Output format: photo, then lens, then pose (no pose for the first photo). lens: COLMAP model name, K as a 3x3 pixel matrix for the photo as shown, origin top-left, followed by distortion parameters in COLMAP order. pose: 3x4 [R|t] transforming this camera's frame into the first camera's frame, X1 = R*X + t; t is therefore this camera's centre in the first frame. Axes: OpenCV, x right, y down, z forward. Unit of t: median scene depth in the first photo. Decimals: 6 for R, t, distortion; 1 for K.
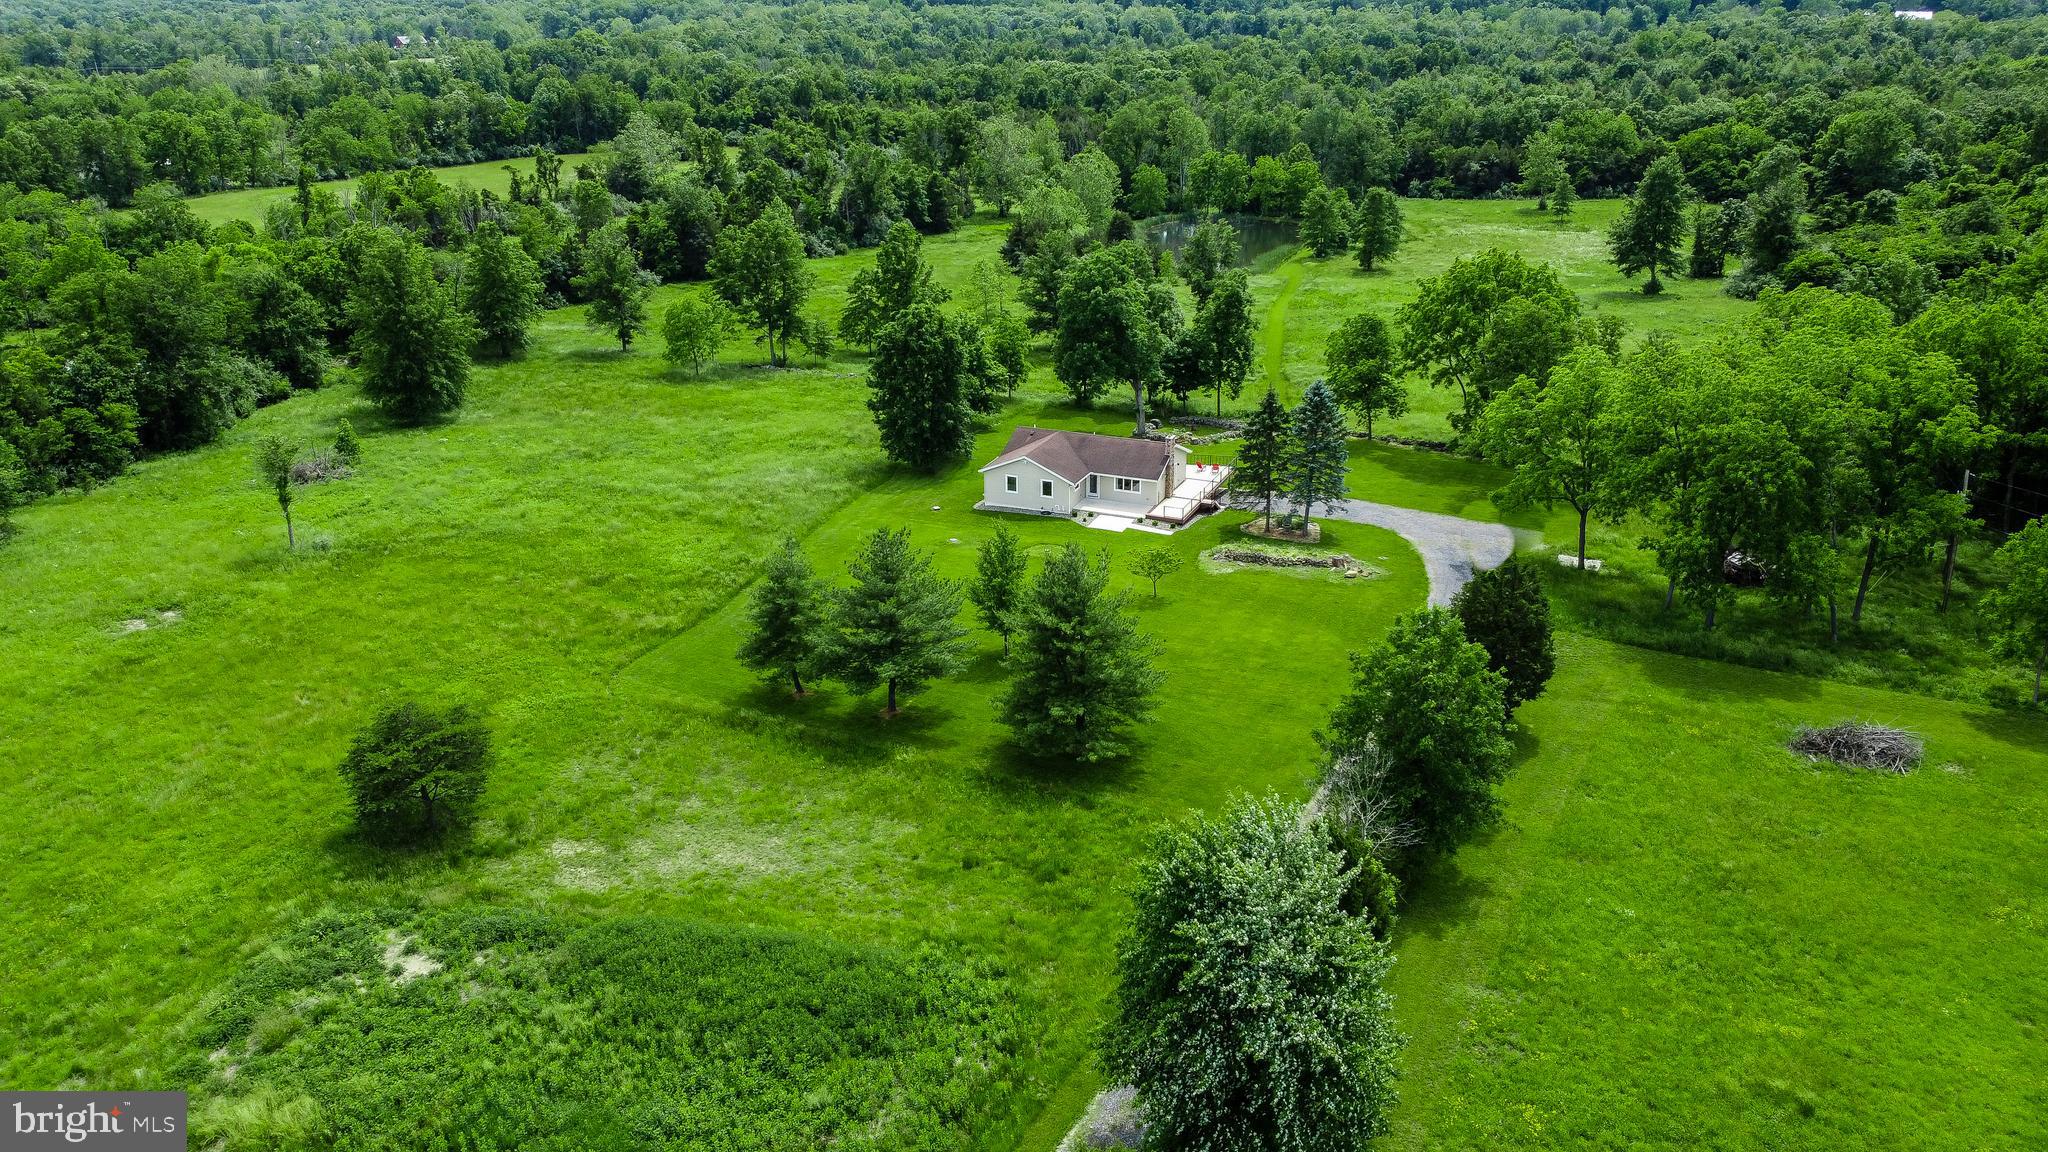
lens RADIAL K [[1541.8, 0, 1024.0], [0, 1541.8, 577.8], [0, 0, 1]] dist [0.007331, -0.011495]
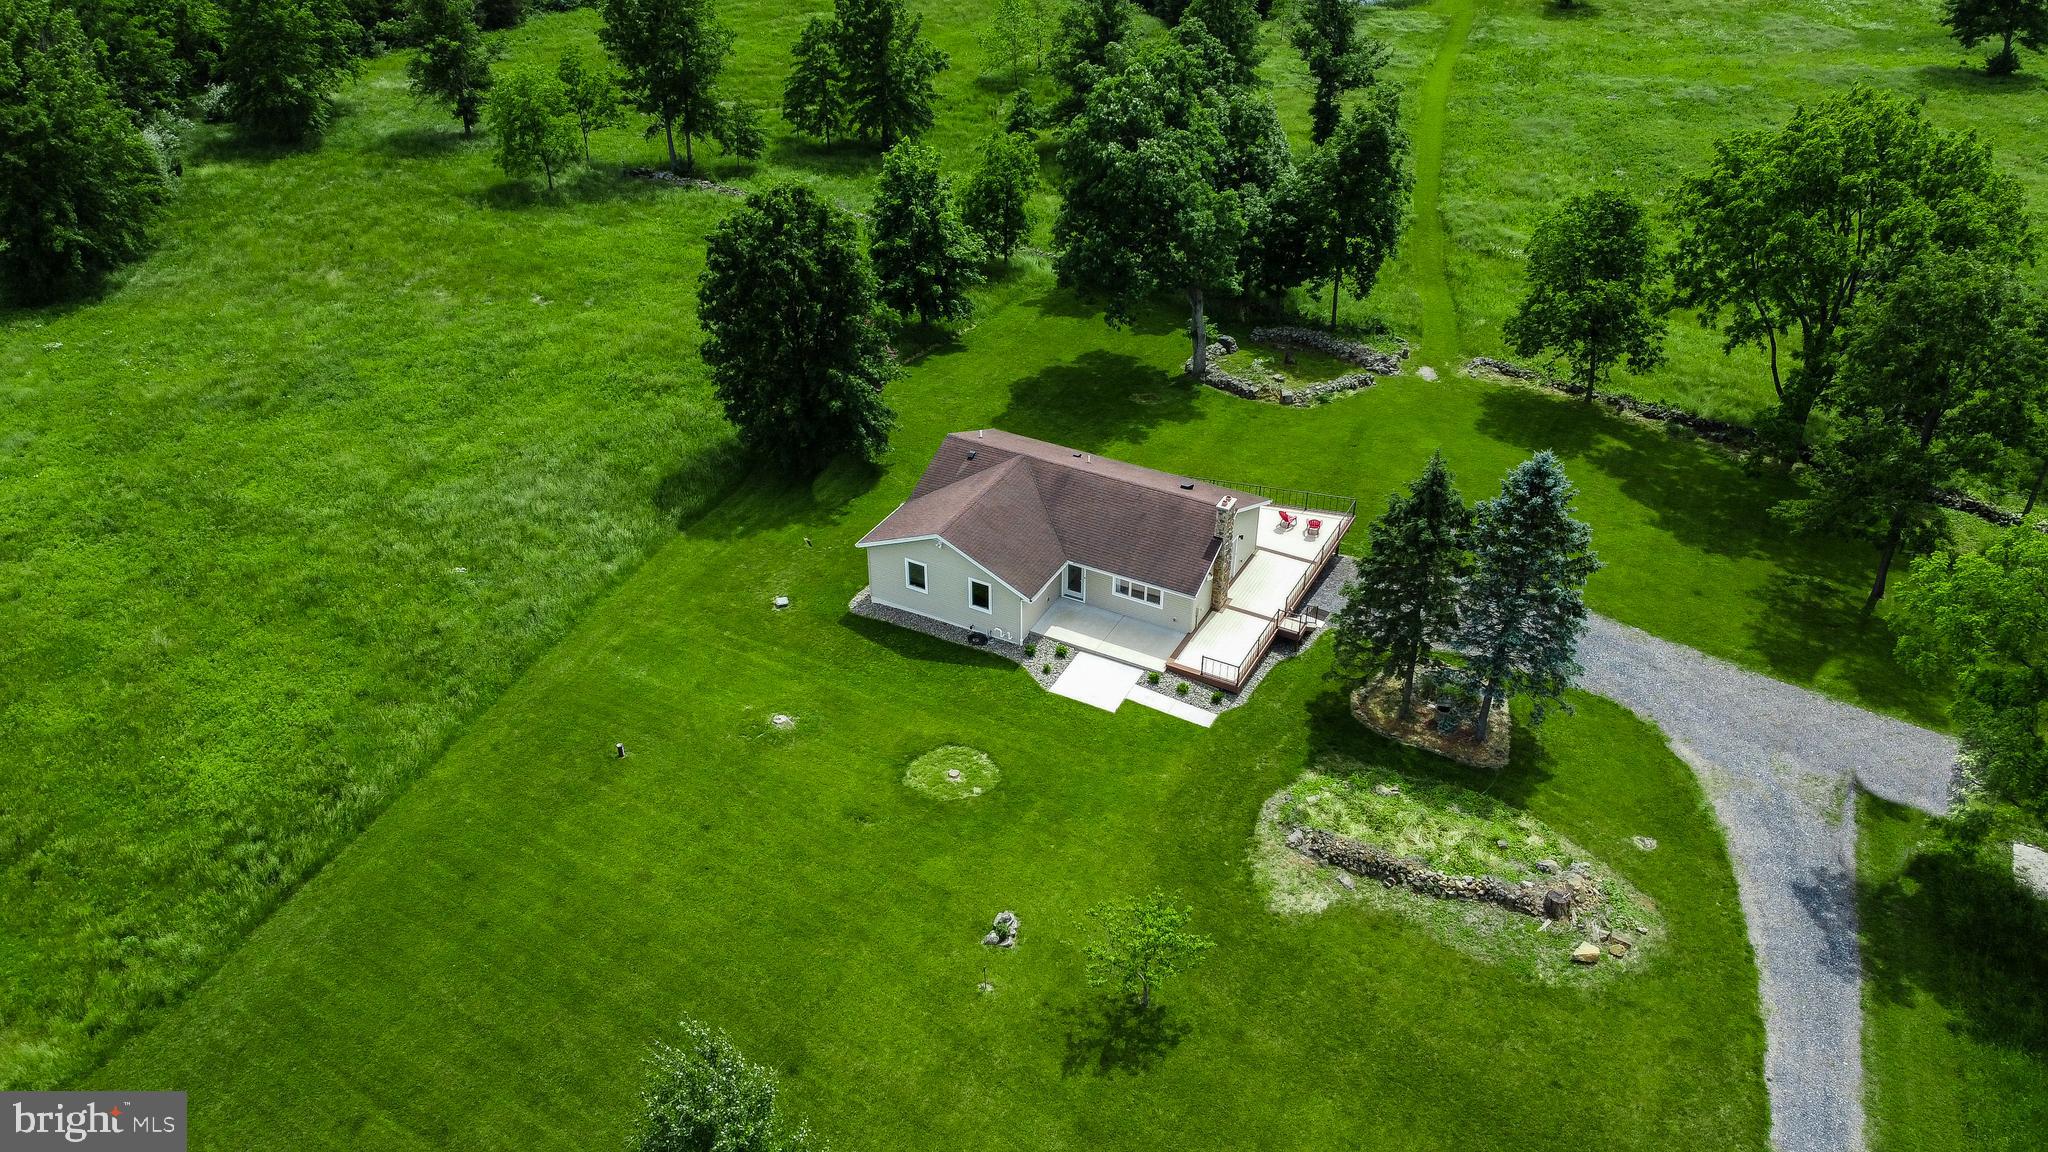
lens RADIAL K [[1541.8, 0, 1020.9], [0, 1541.8, 566.2], [0, 0, 1]] dist [0.007331, -0.011495]
pose [[0.996855, 0.051592, -0.060155, 0.046280], [-0.038394, 0.978444, 0.202913, -0.135603], [0.069327, -0.199965, 0.977347, 0.387711]]
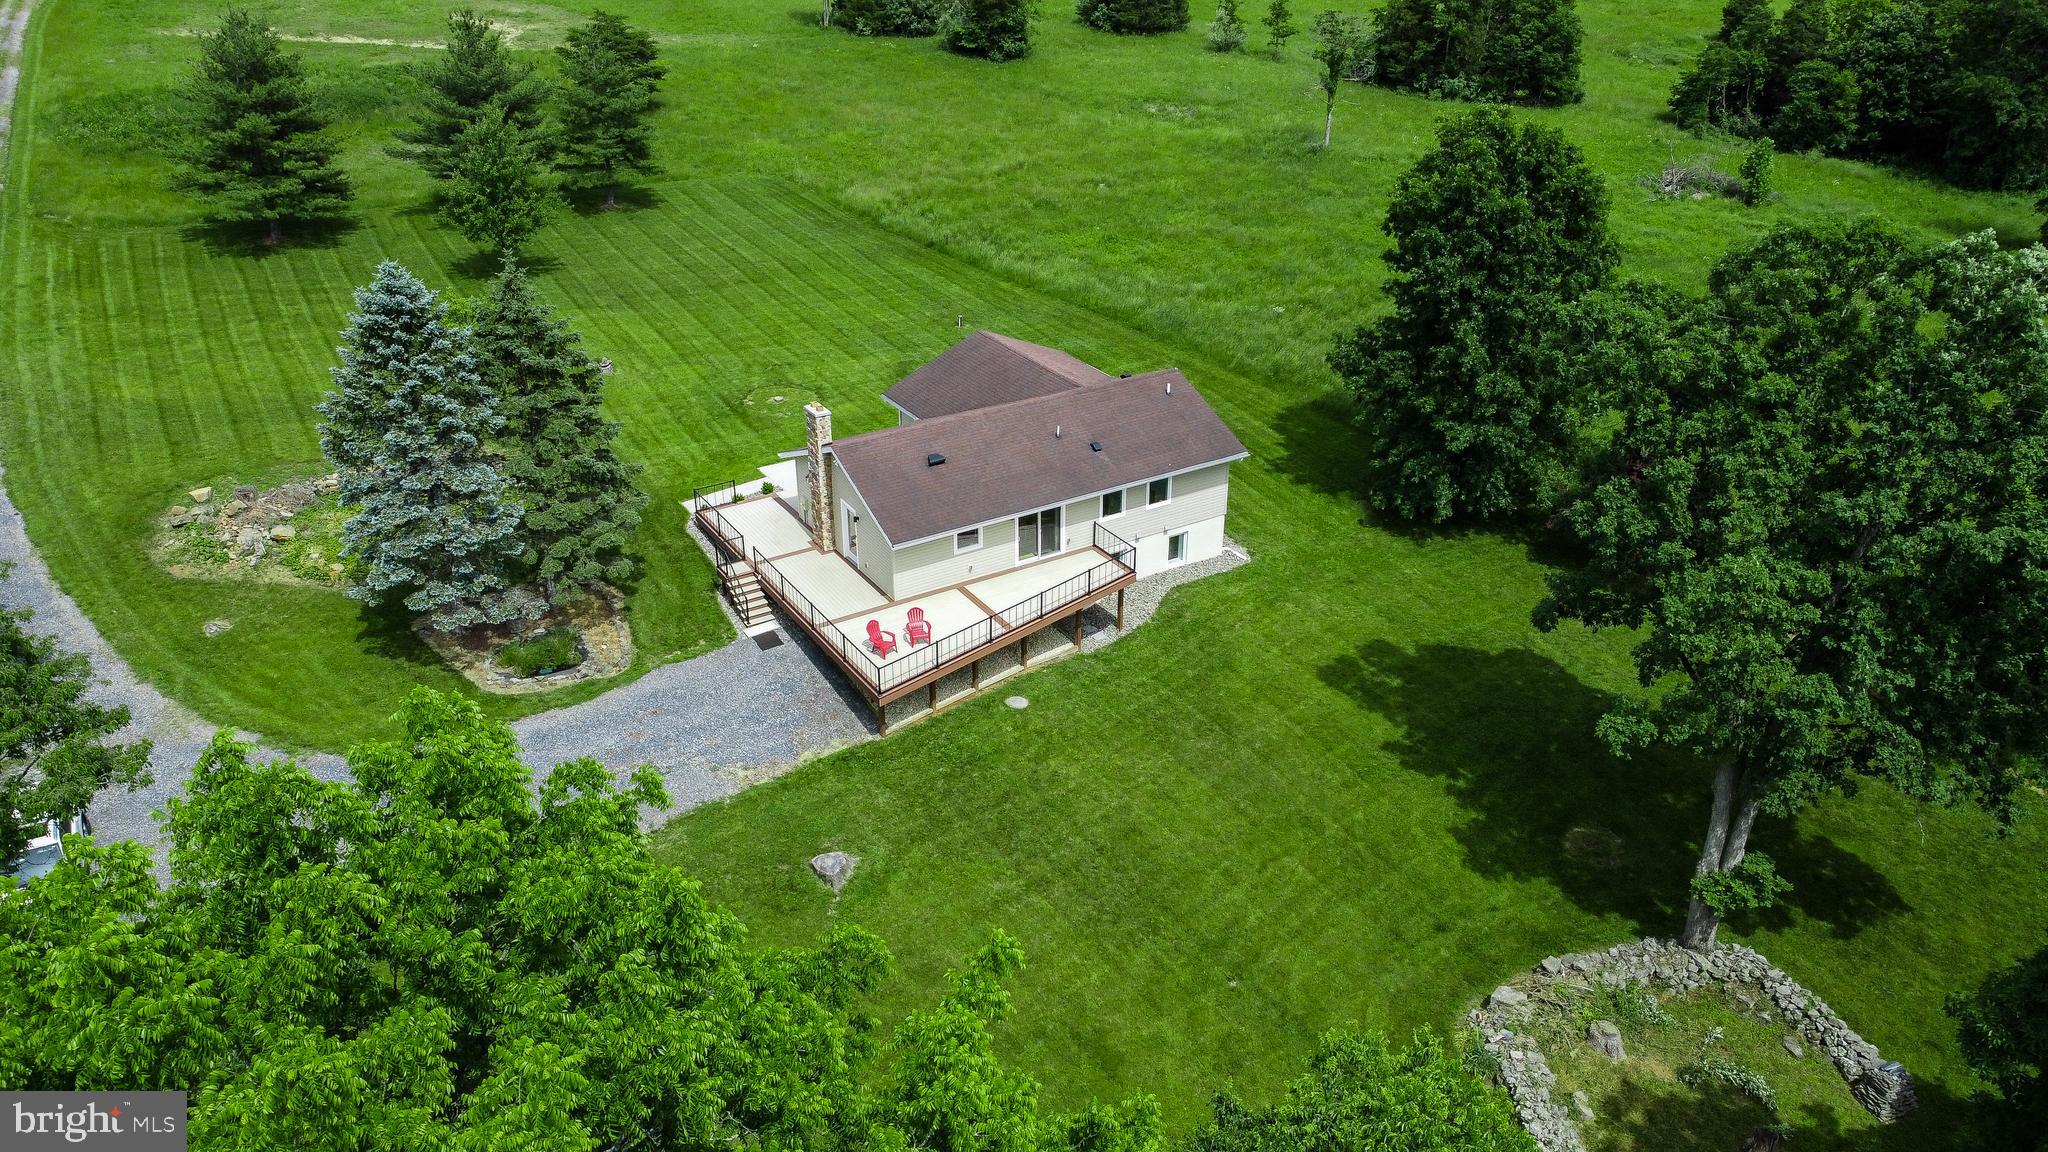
lens RADIAL K [[1541.8, 0, 1022.3], [0, 1541.8, 570.7], [0, 0, 1]] dist [0.007331, -0.011495]
pose [[-0.571106, 0.389473, -0.722598, 0.297564], [-0.322252, 0.703236, 0.633729, -0.270274], [0.754978, 0.594785, -0.276114, 0.928712]]
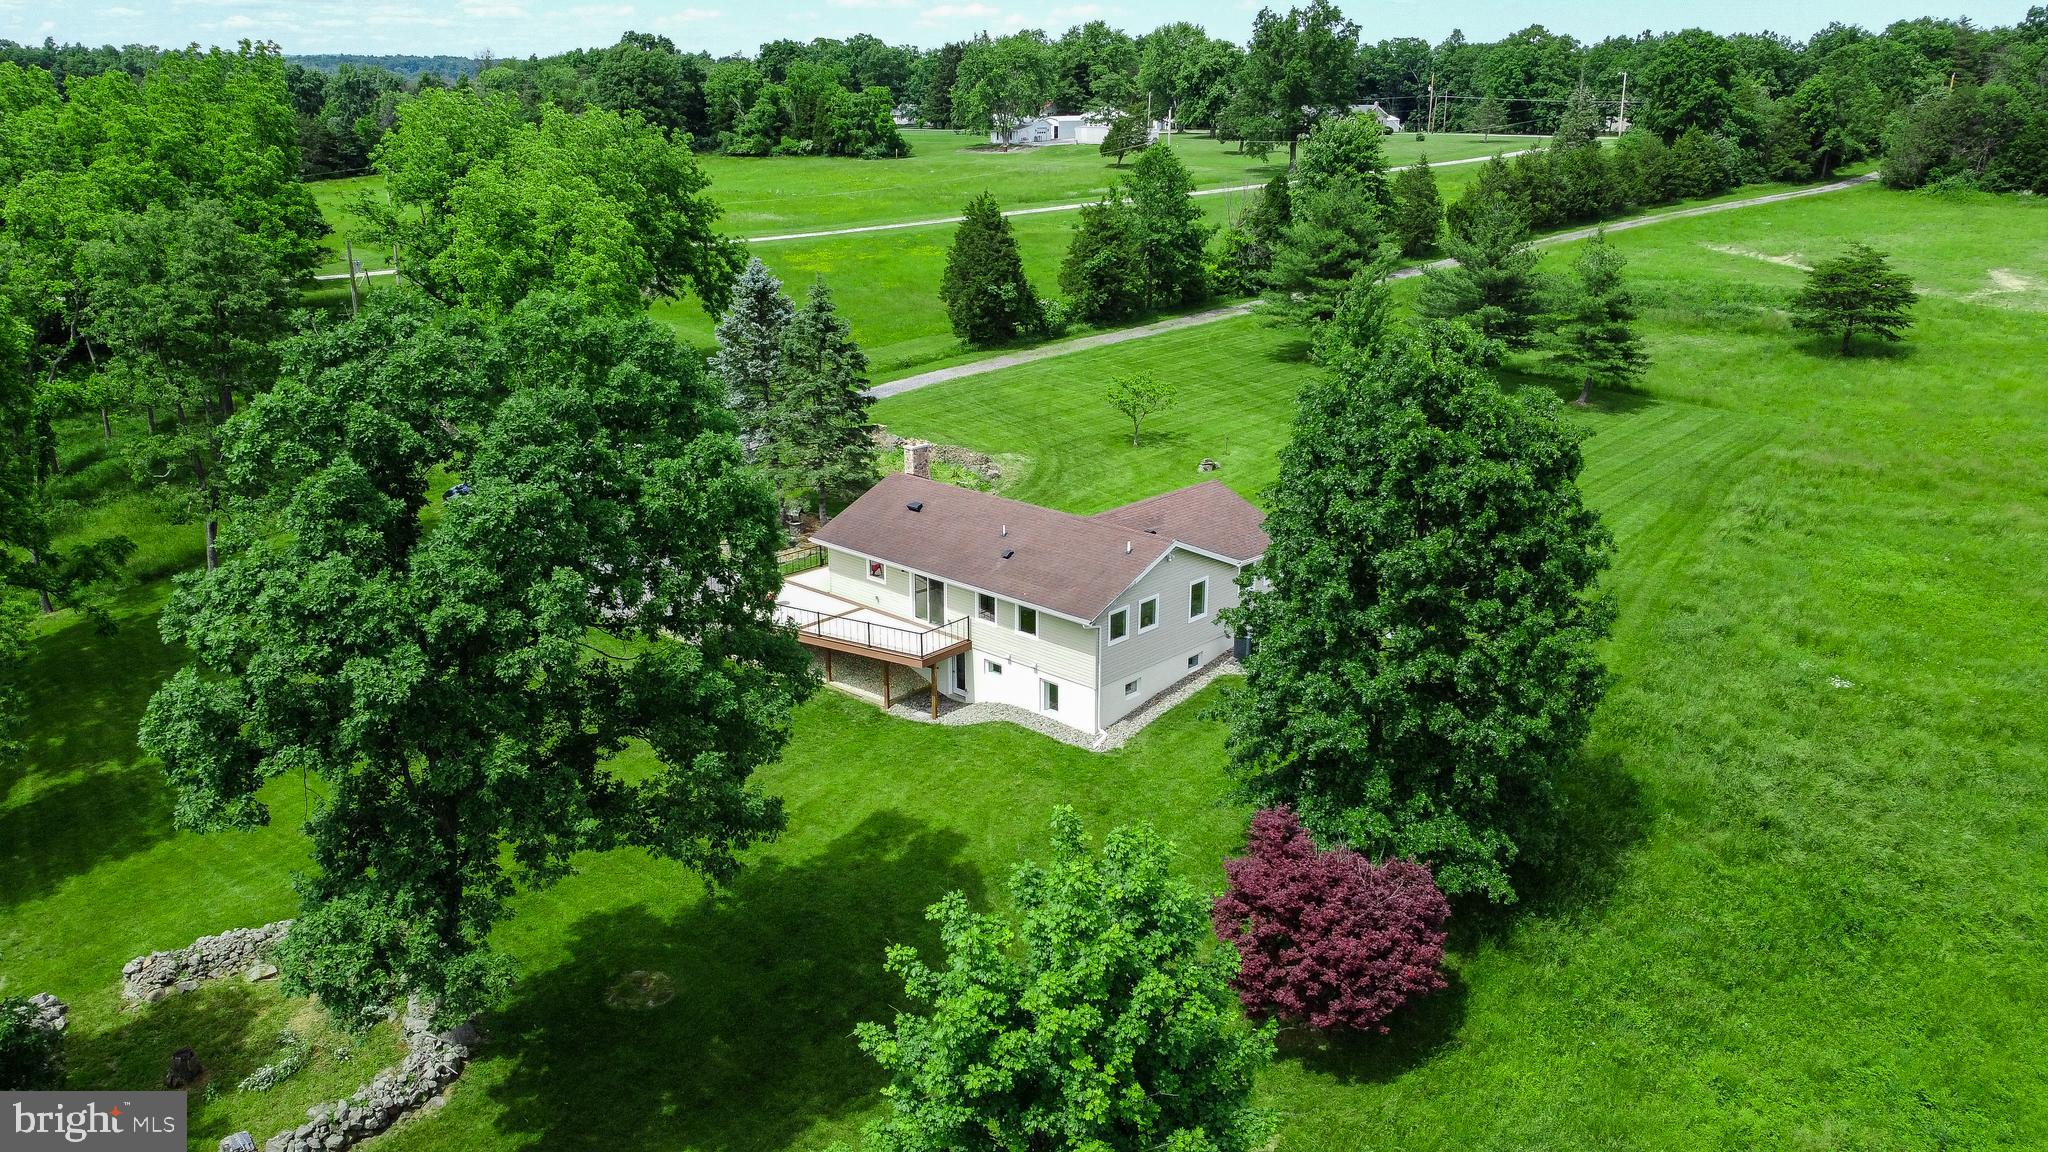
lens RADIAL K [[1541.8, 0, 1017.8], [0, 1541.8, 593.2], [0, 0, 1]] dist [0.007331, -0.011495]
pose [[-0.940230, -0.092844, 0.327640, -0.083037], [0.149602, 0.751692, 0.642323, -0.294765], [-0.305920, 0.652946, -0.692874, 1.075124]]
